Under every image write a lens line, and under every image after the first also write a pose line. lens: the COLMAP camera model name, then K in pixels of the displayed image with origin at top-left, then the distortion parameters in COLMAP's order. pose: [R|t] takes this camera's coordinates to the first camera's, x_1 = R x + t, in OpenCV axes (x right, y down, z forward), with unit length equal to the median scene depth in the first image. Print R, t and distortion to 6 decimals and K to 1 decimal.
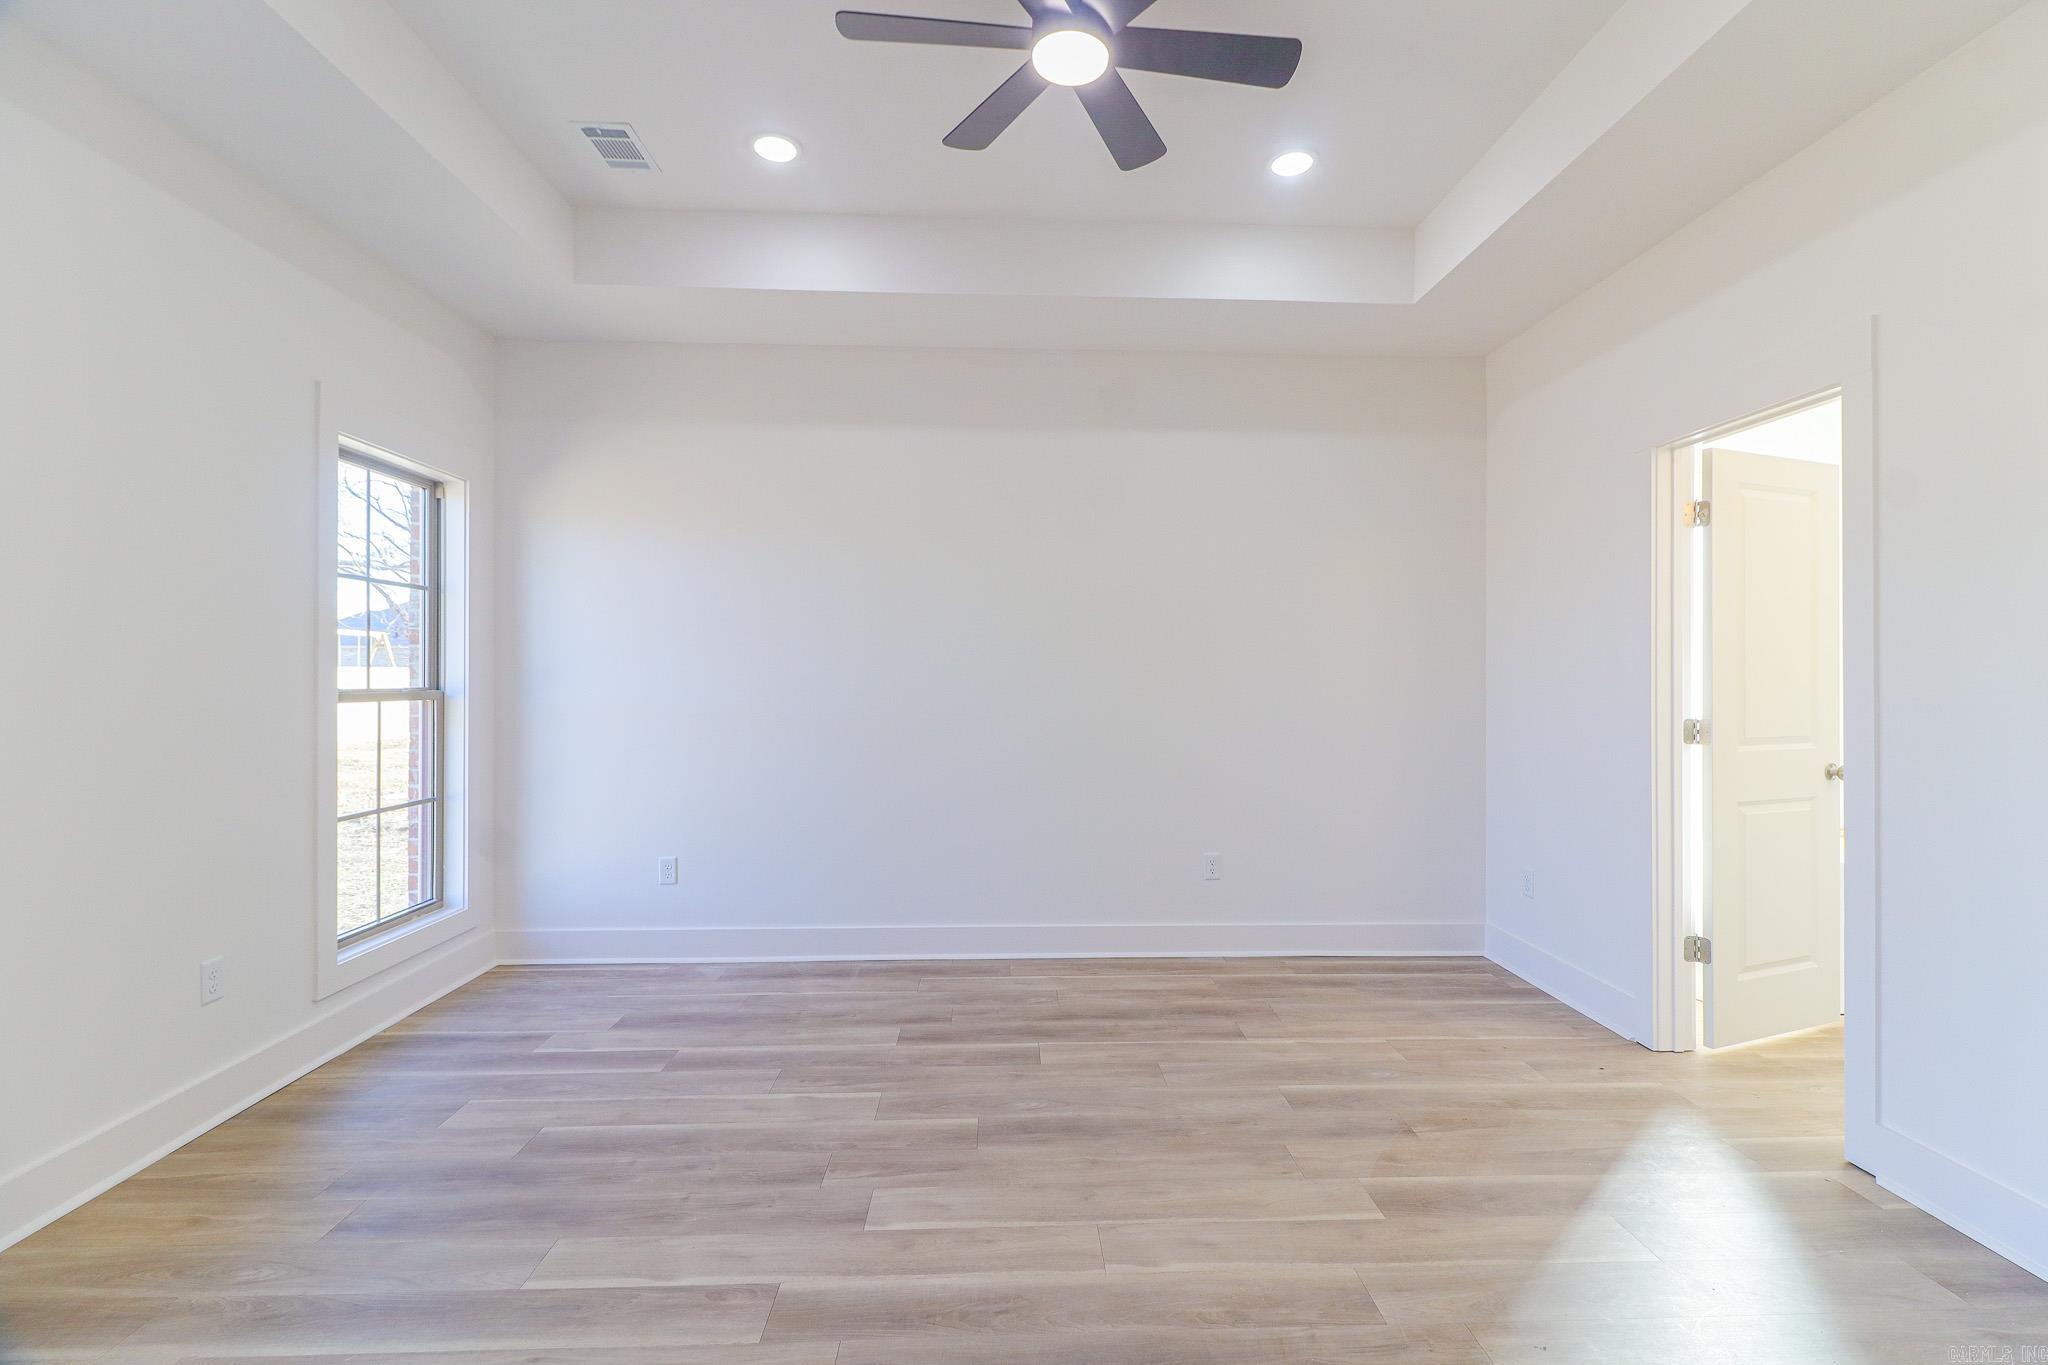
lens RADIAL K [[952.7, 0, 1034.9], [0, 952.7, 680.1], [0, 0, 1]] dist [0.014269, -0.009940]
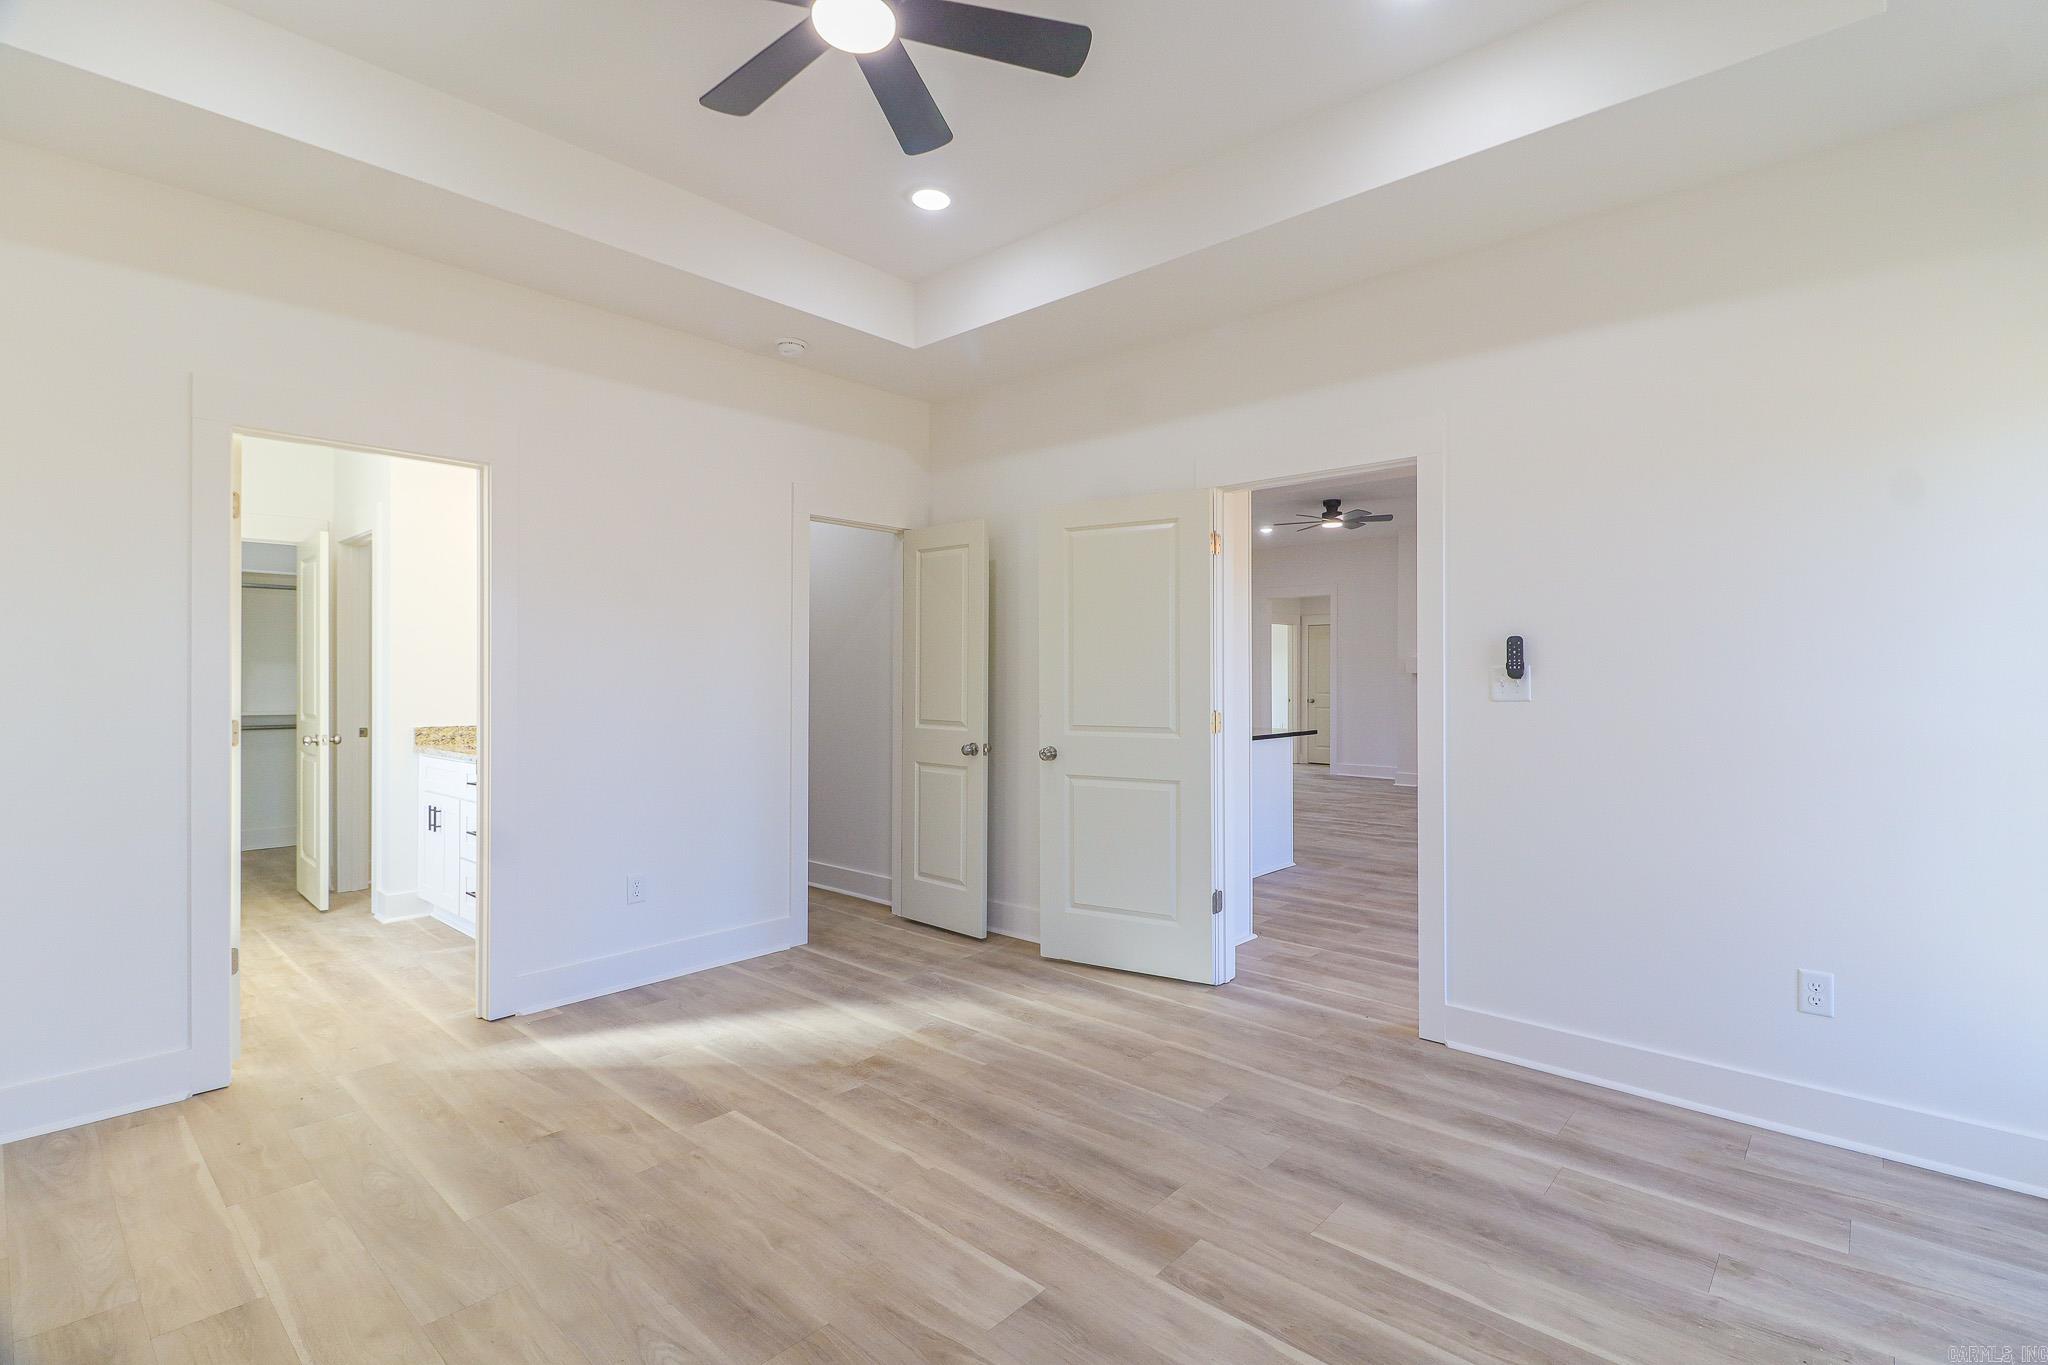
lens RADIAL K [[952.7, 0, 1035.4], [0, 952.7, 671.7], [0, 0, 1]] dist [0.014269, -0.009940]
pose [[-0.717658, 0.000094, 0.696396, -0.862171], [0.001133, 0.999999, 0.001033, -0.013838], [-0.696395, 0.001530, -0.717657, 1.775709]]
